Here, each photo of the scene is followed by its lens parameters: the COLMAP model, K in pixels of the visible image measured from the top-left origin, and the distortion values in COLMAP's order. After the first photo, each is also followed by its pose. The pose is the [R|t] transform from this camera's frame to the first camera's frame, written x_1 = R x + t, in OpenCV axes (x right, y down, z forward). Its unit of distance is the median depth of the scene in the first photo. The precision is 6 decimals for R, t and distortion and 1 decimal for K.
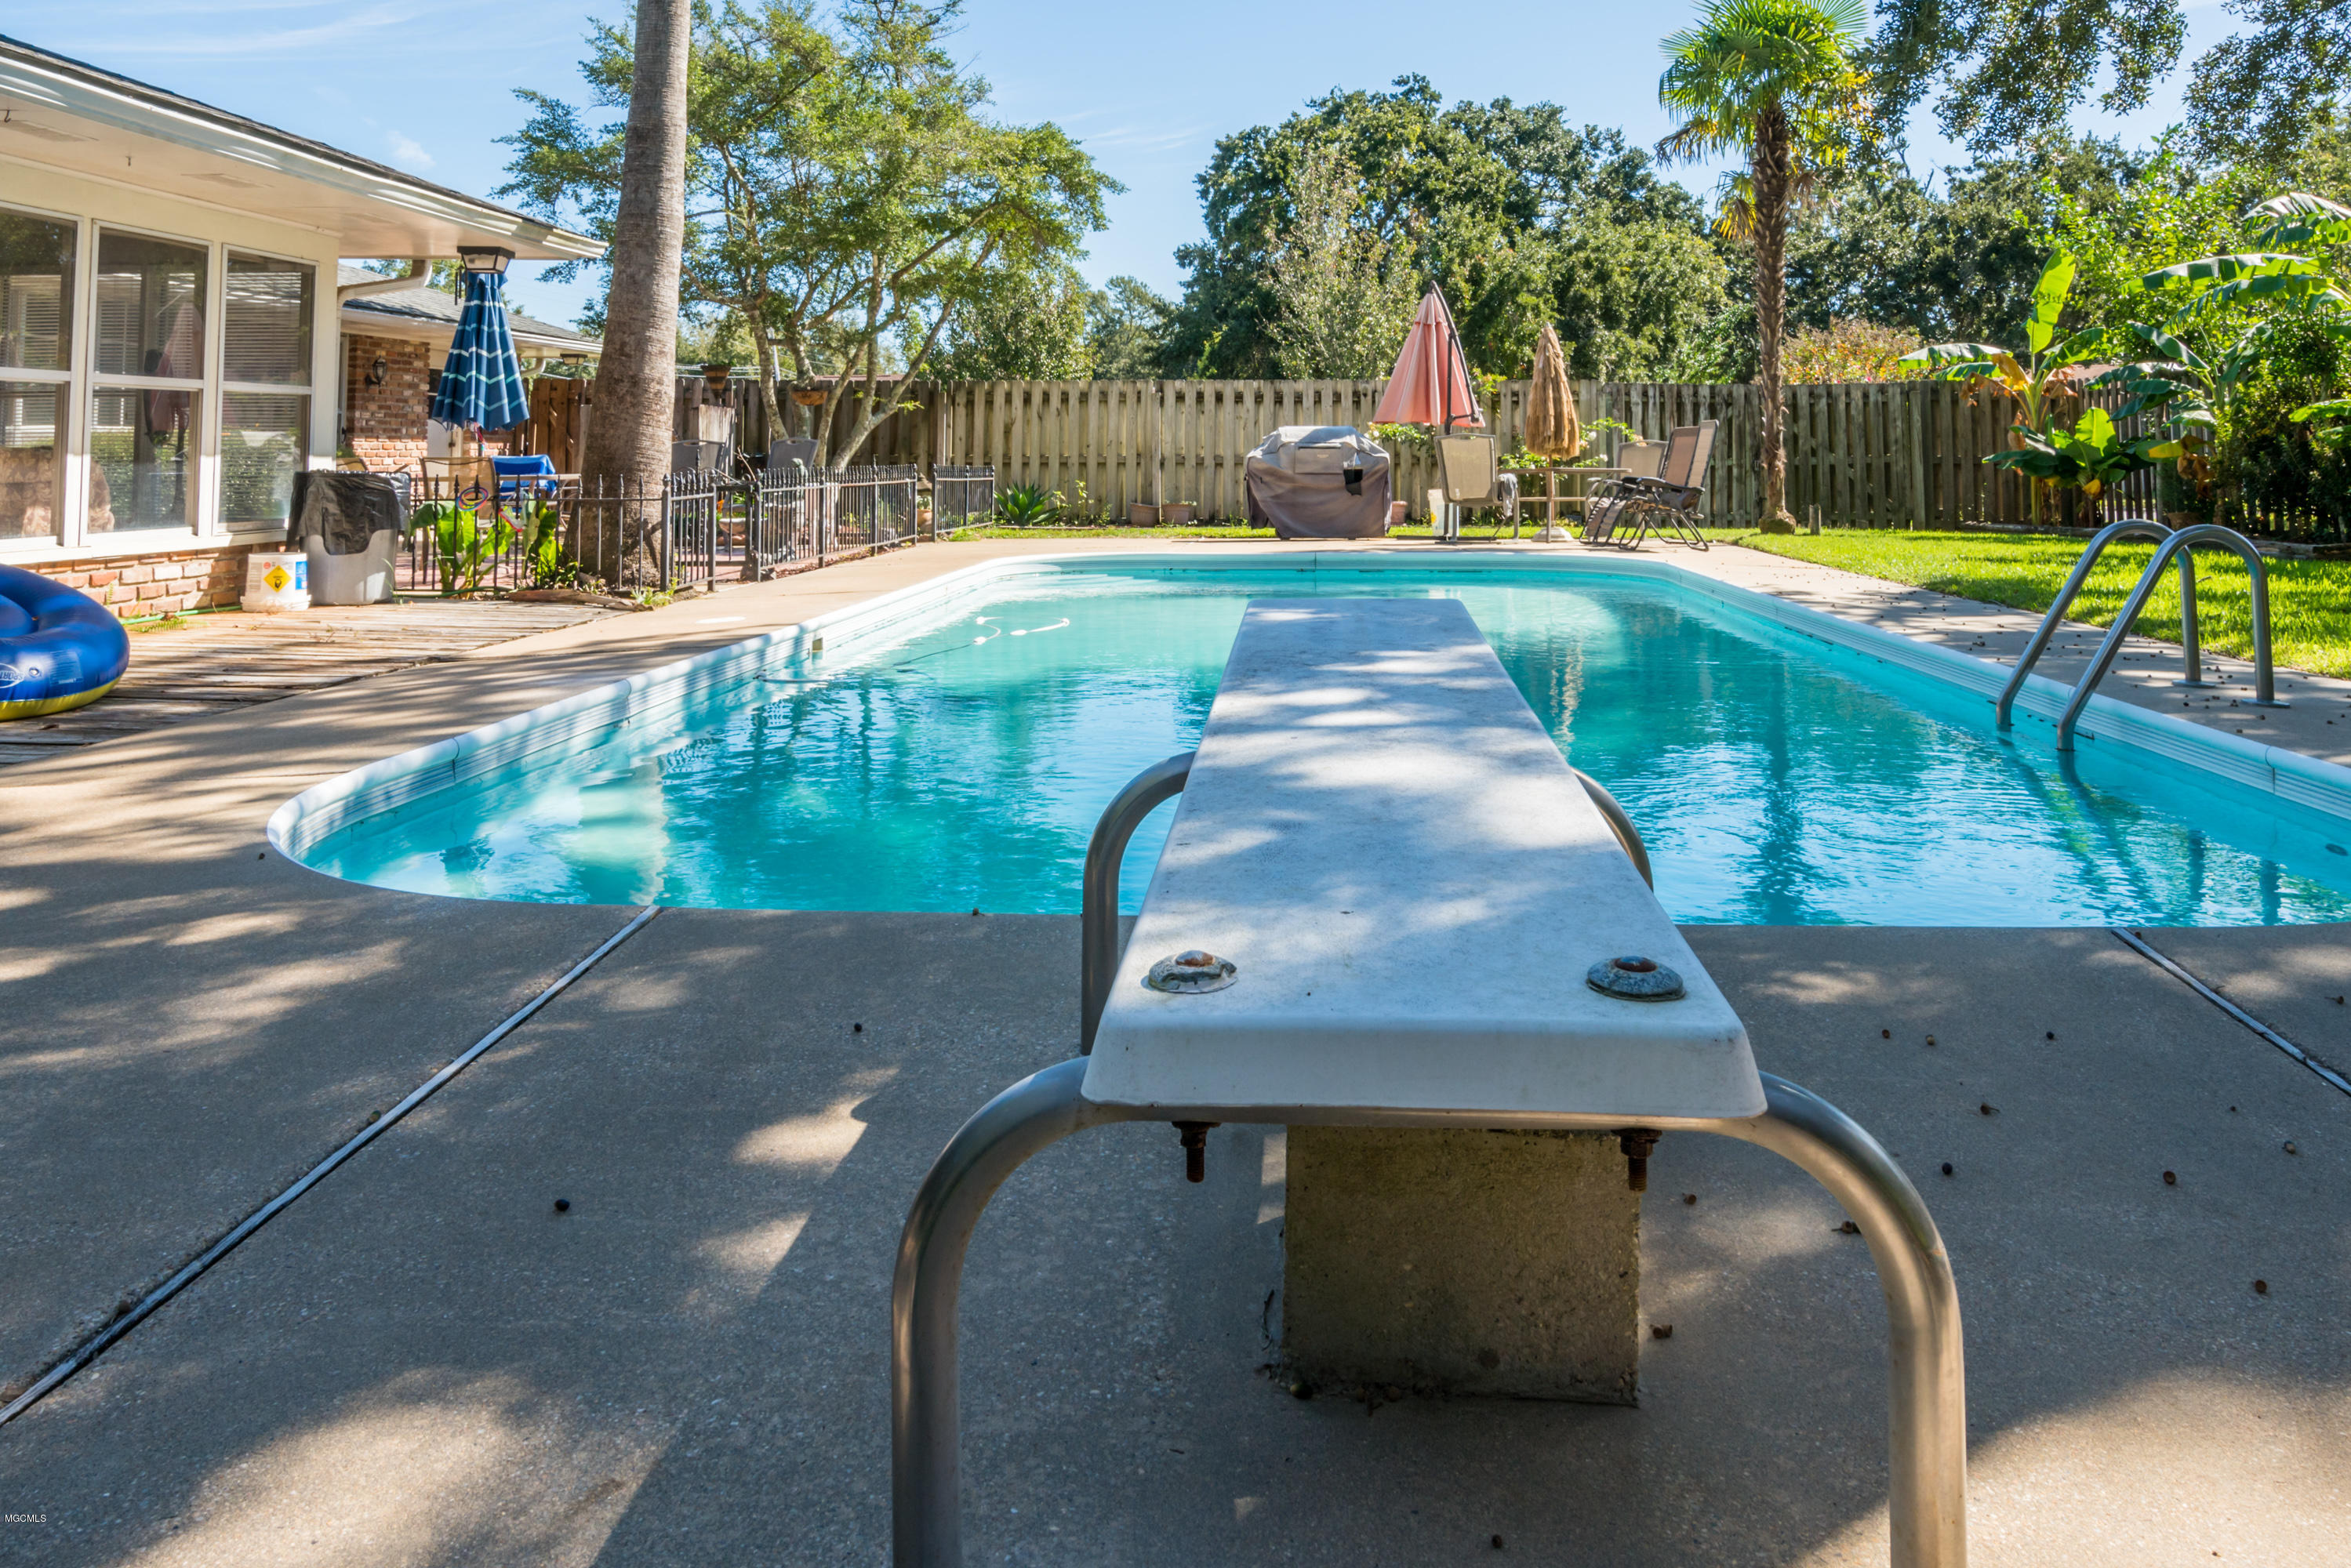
lens RADIAL K [[1610.1, 0, 1175.5], [0, 1610.1, 784.0], [0, 0, 1]] dist [-0.010940, 0.003695]
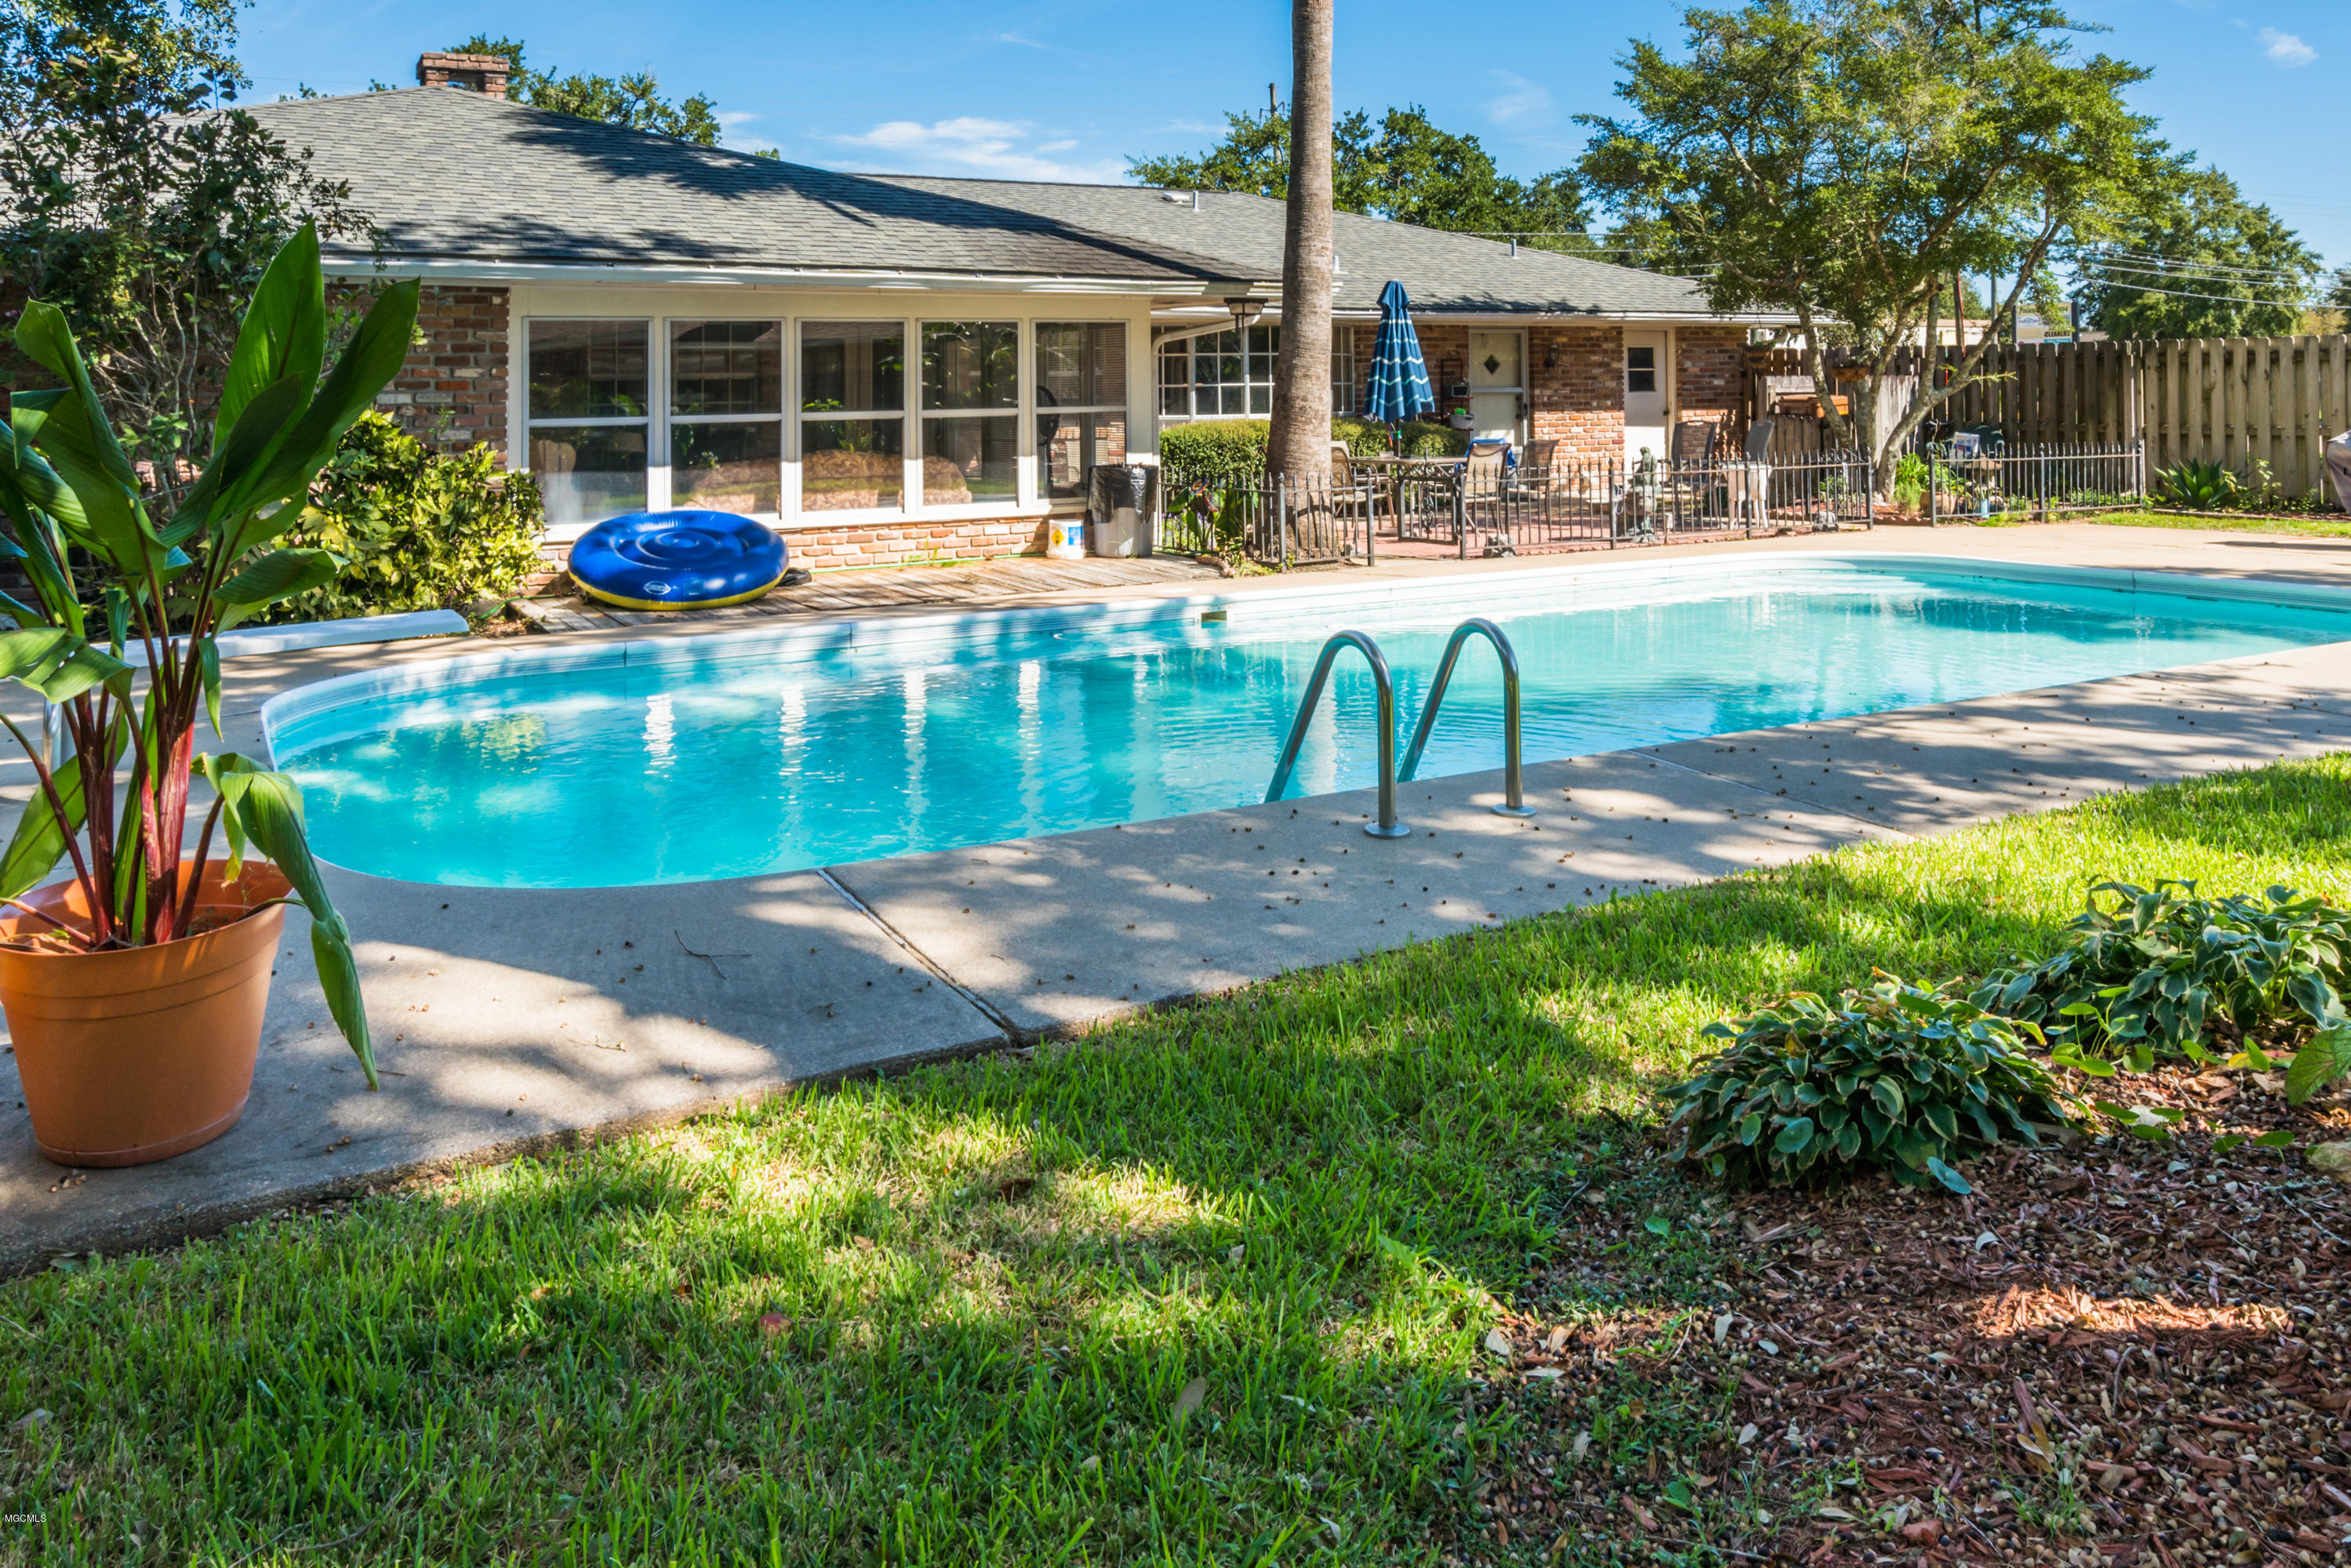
lens RADIAL K [[1610.1, 0, 1175.5], [0, 1610.1, 784.0], [0, 0, 1]] dist [-0.010940, 0.003695]
pose [[0.605517, 0.176654, -0.775979, 0.501262], [-0.148968, 0.982978, 0.107534, -0.054918], [0.781766, 0.050483, 0.621525, 0.109244]]
